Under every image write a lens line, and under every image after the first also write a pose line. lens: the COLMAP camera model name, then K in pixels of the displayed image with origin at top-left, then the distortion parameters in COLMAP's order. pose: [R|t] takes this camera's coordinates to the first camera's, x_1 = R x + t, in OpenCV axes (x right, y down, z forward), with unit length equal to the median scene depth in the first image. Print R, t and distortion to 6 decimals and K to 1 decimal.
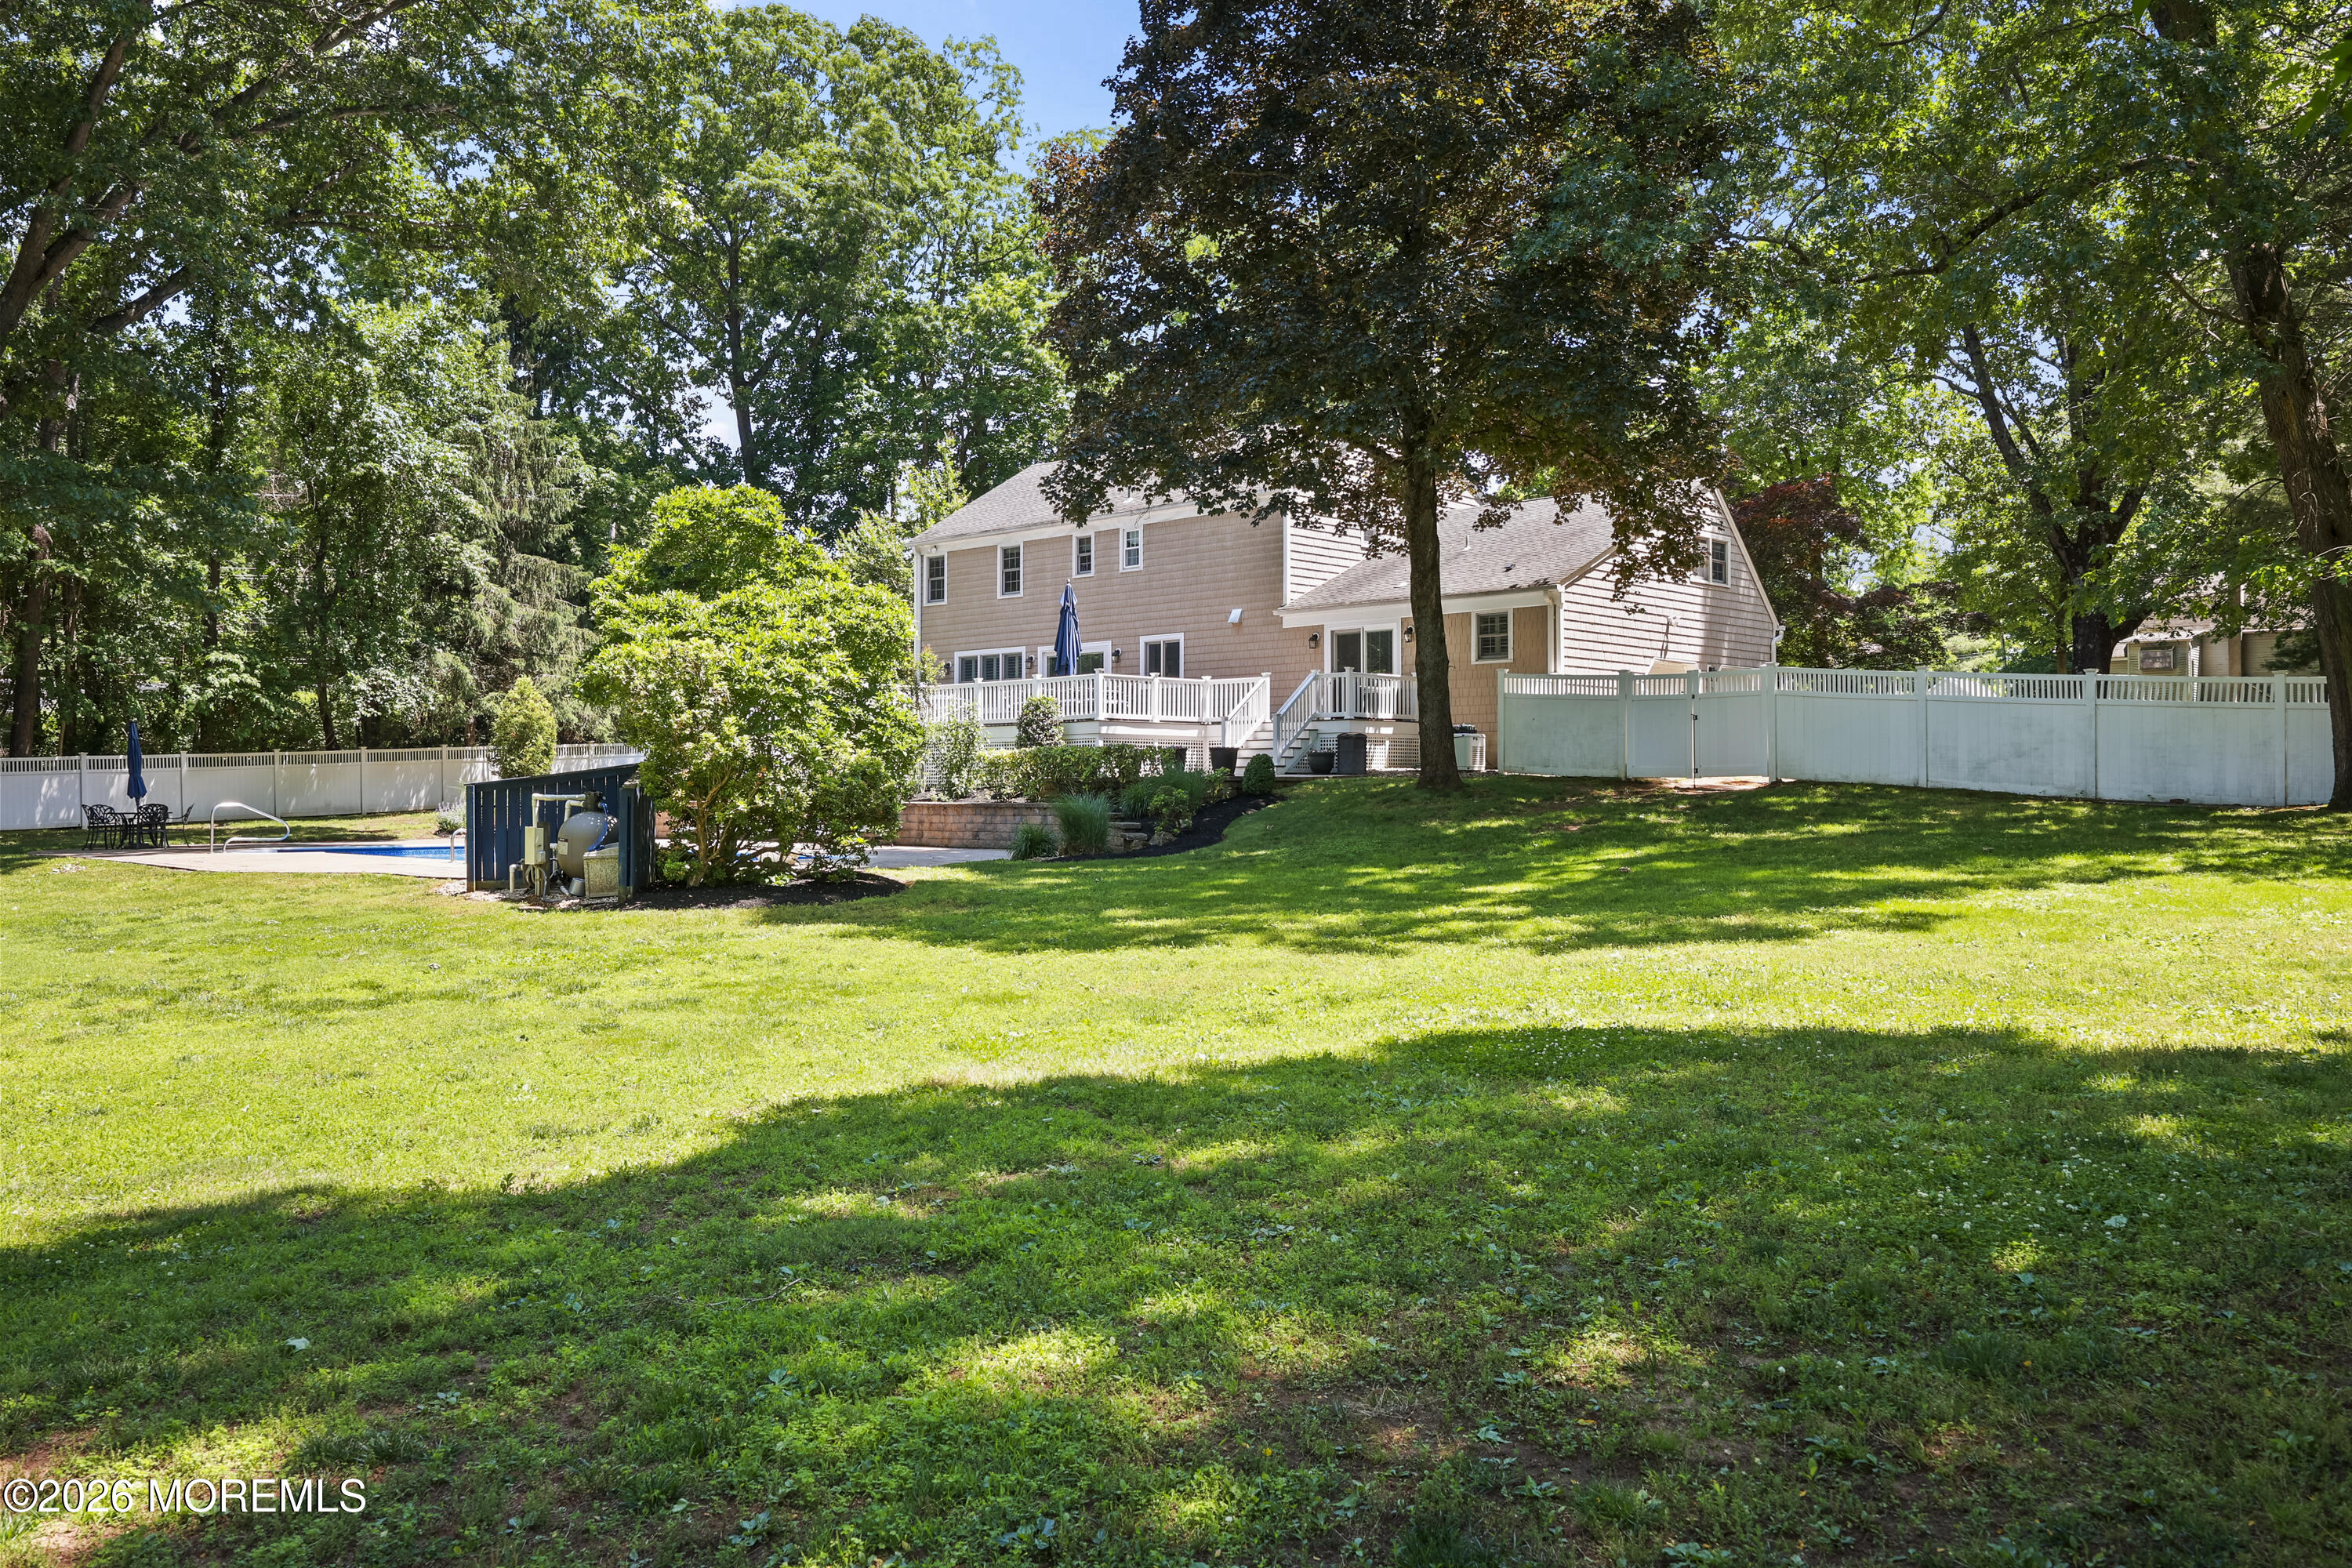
lens RADIAL K [[1805.0, 0, 1174.8], [0, 1805.0, 780.9], [0, 0, 1]] dist [0.000413, 0.001418]
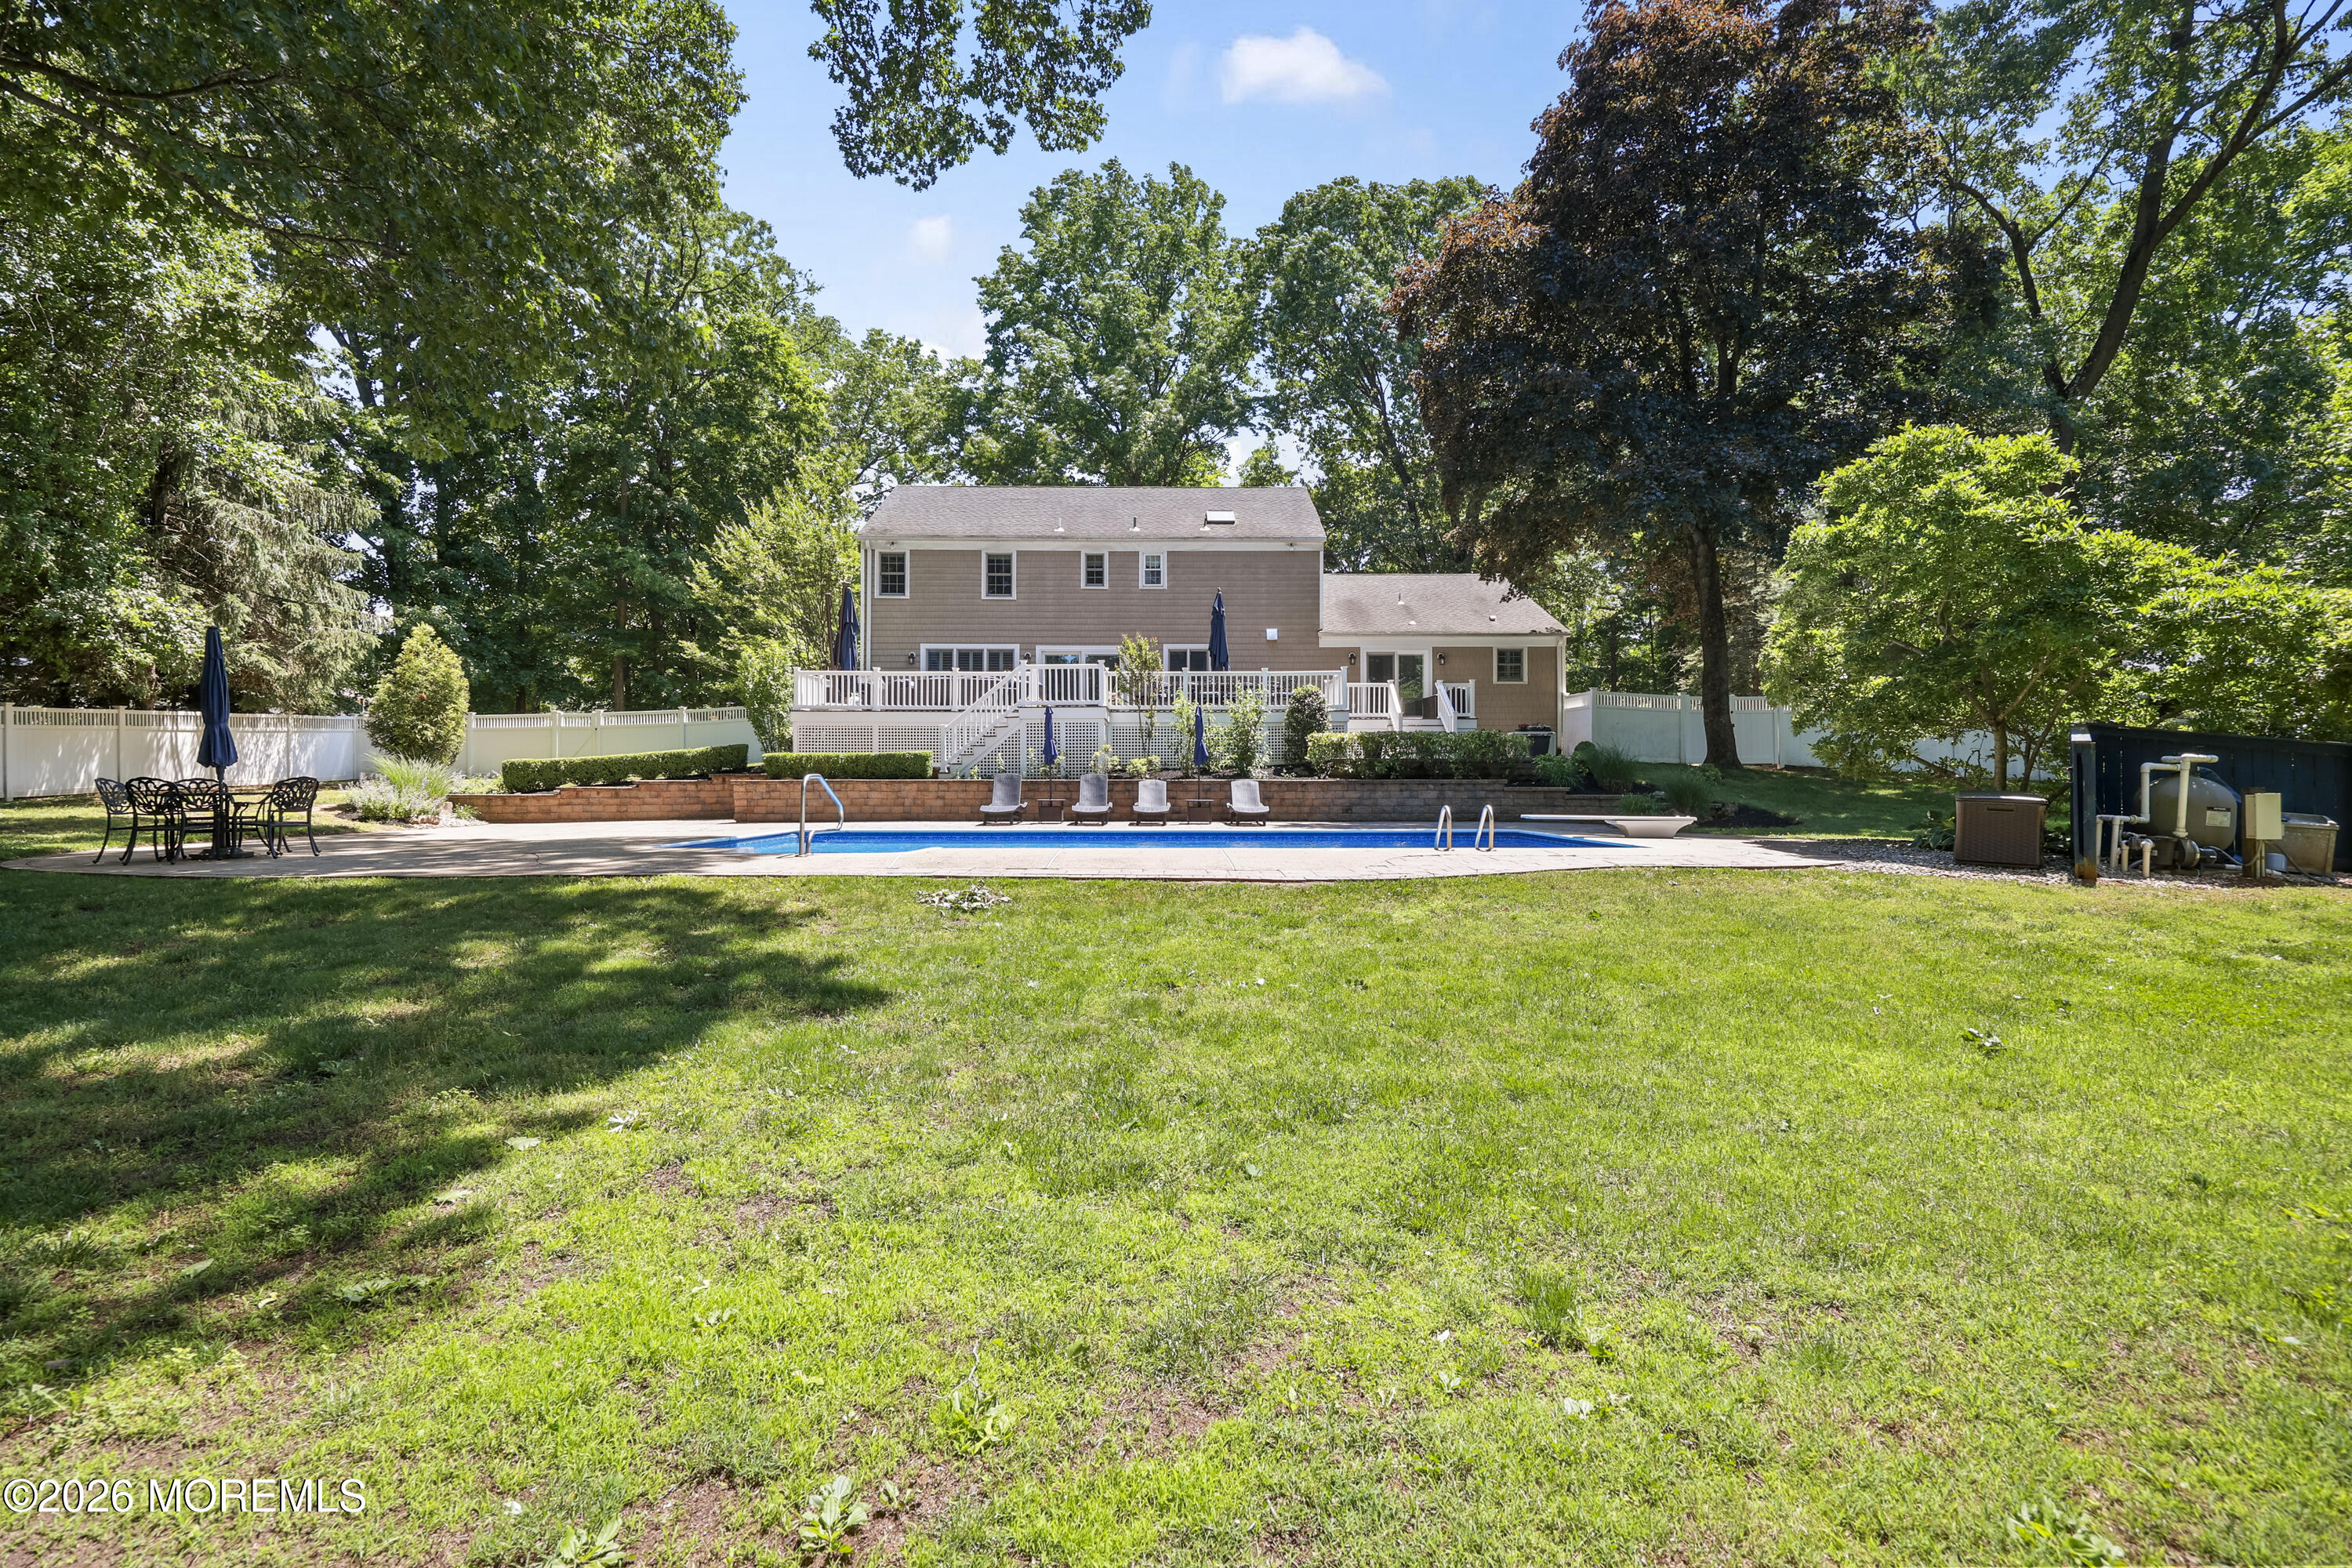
lens RADIAL K [[1076.0, 0, 1157.1], [0, 1076.0, 779.8], [0, 0, 1]] dist [-0.000238, -0.000089]
pose [[0.706720, 0.002273, 0.707490, -0.538733], [-0.003572, 0.999994, 0.000355, 0.011192], [-0.707485, -0.002778, 0.706723, 0.498417]]
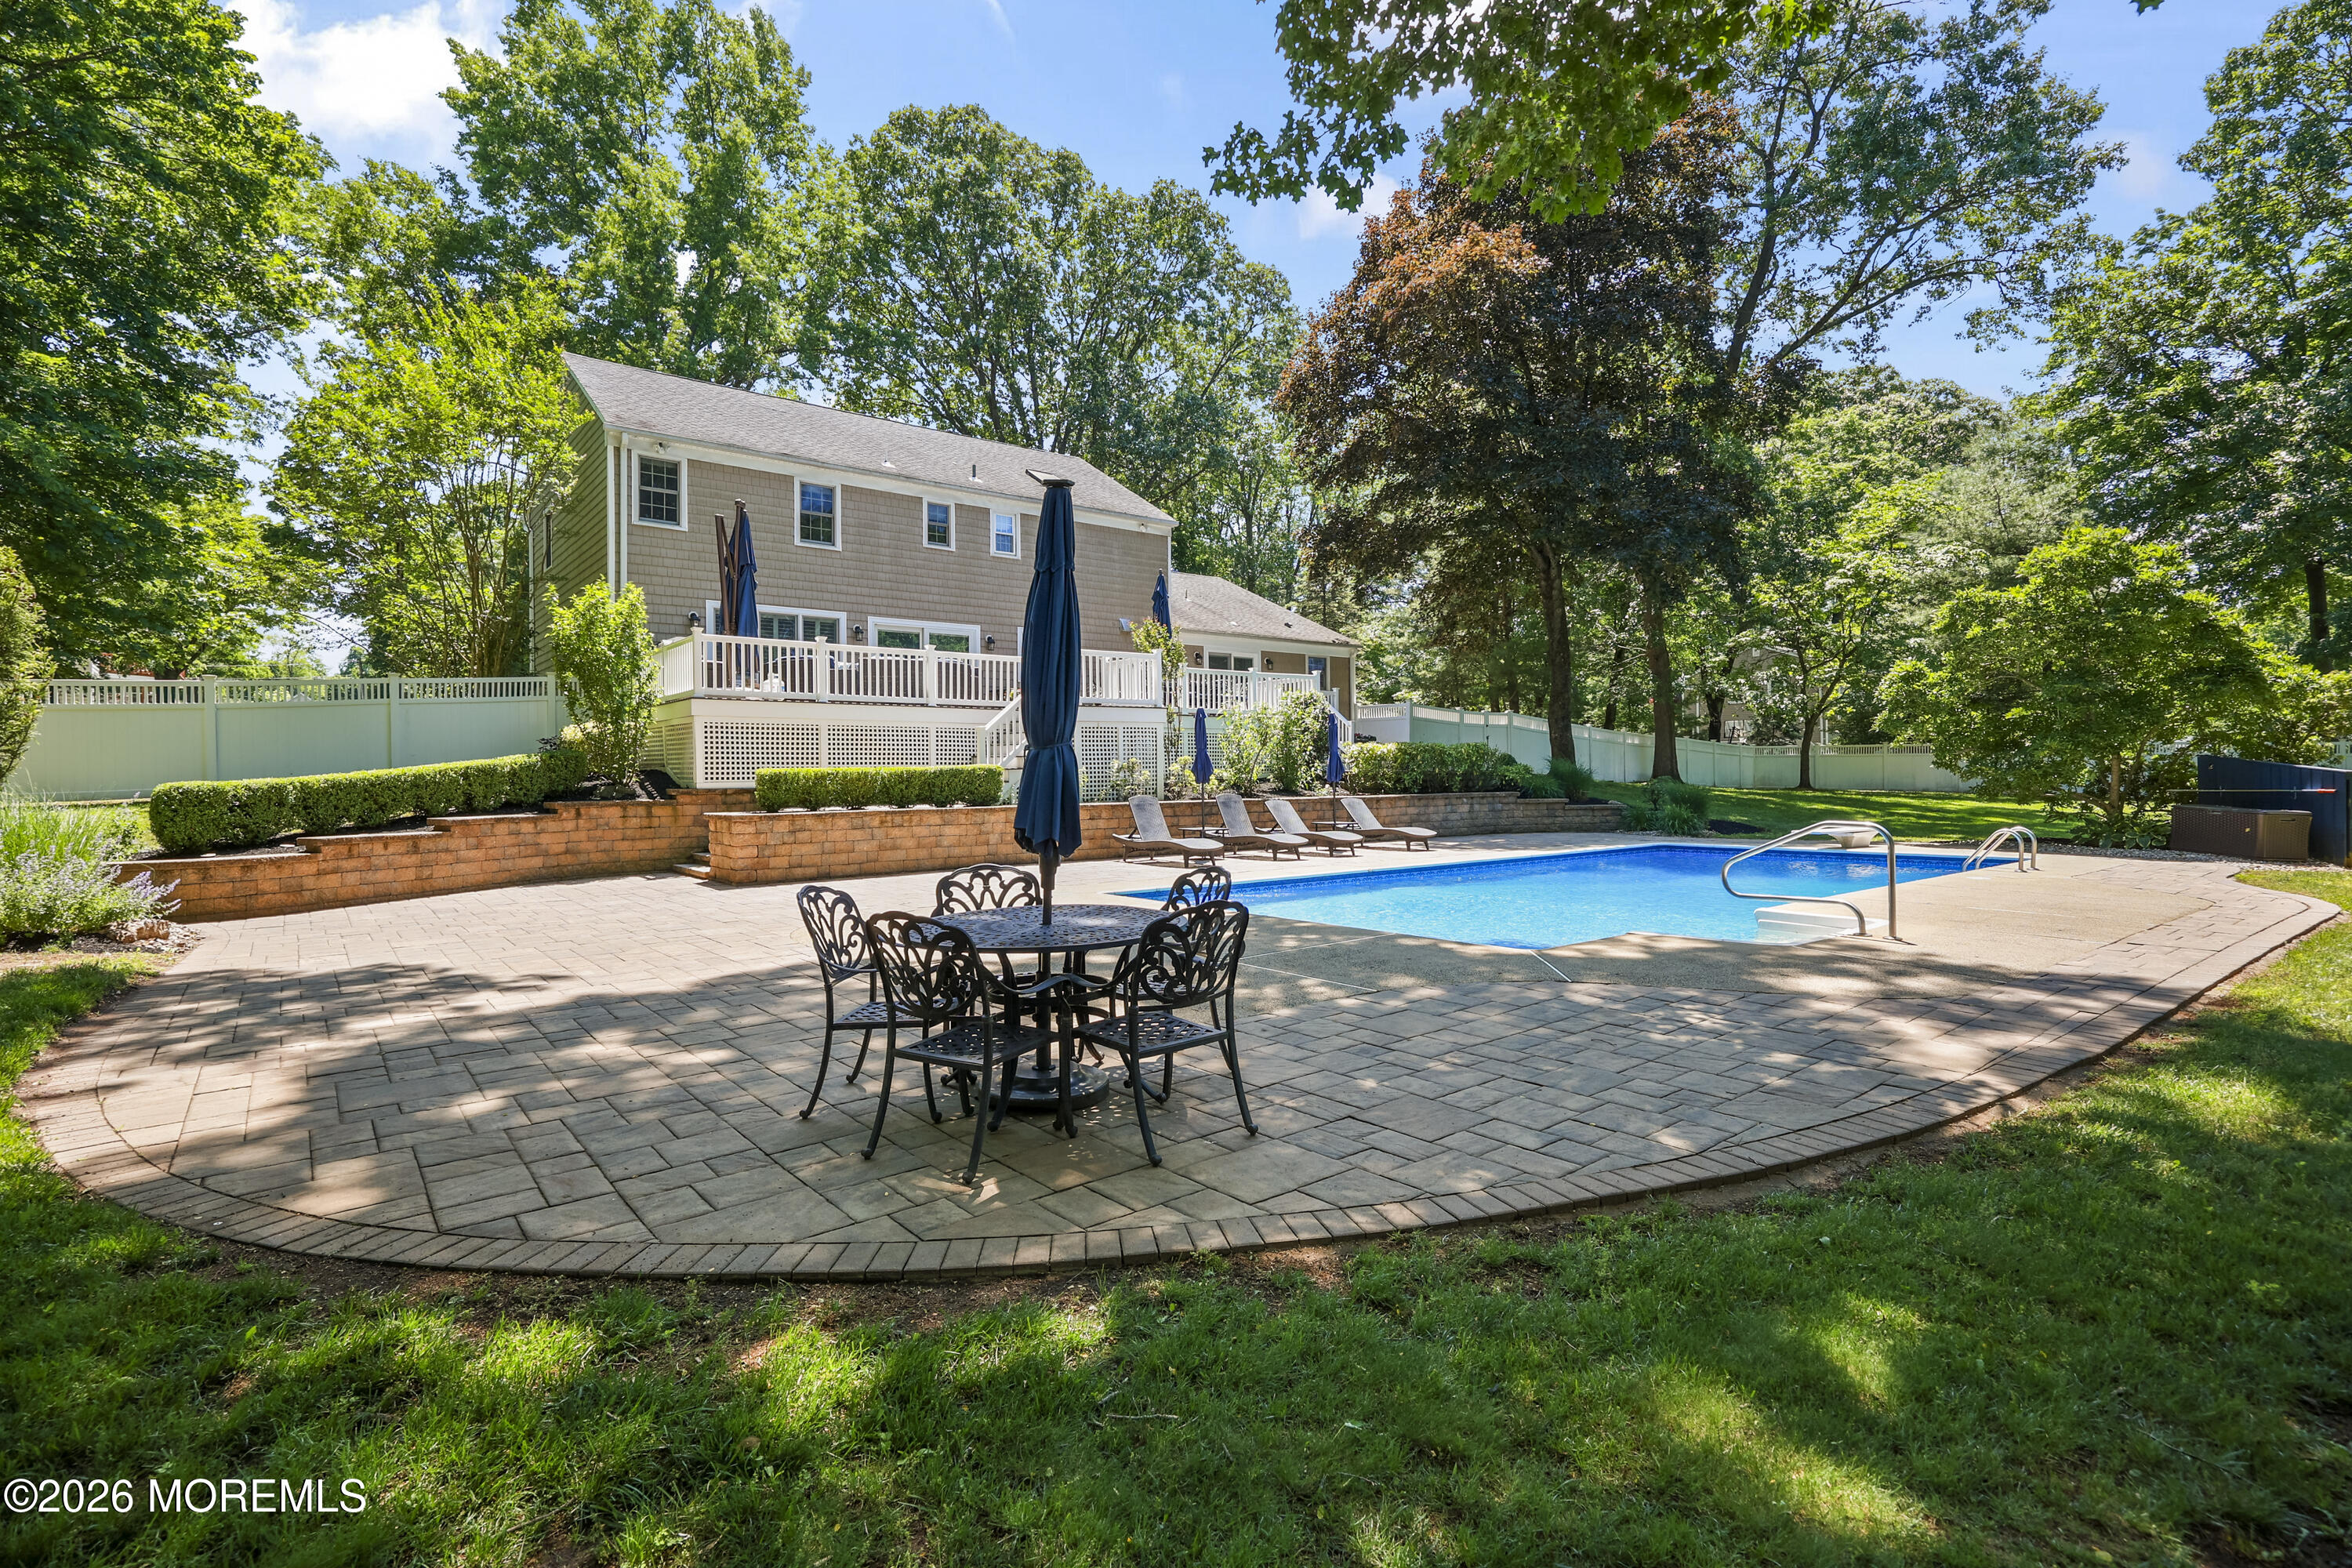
lens RADIAL K [[1110.2, 0, 1171.5], [0, 1110.2, 780.5], [0, 0, 1]] dist [-0.001779, -0.000350]
pose [[0.111939, -0.008159, 0.993682, -0.622978], [0.003208, 0.999964, 0.007849, 0.000037], [-0.993710, 0.002309, 0.111962, 0.856481]]
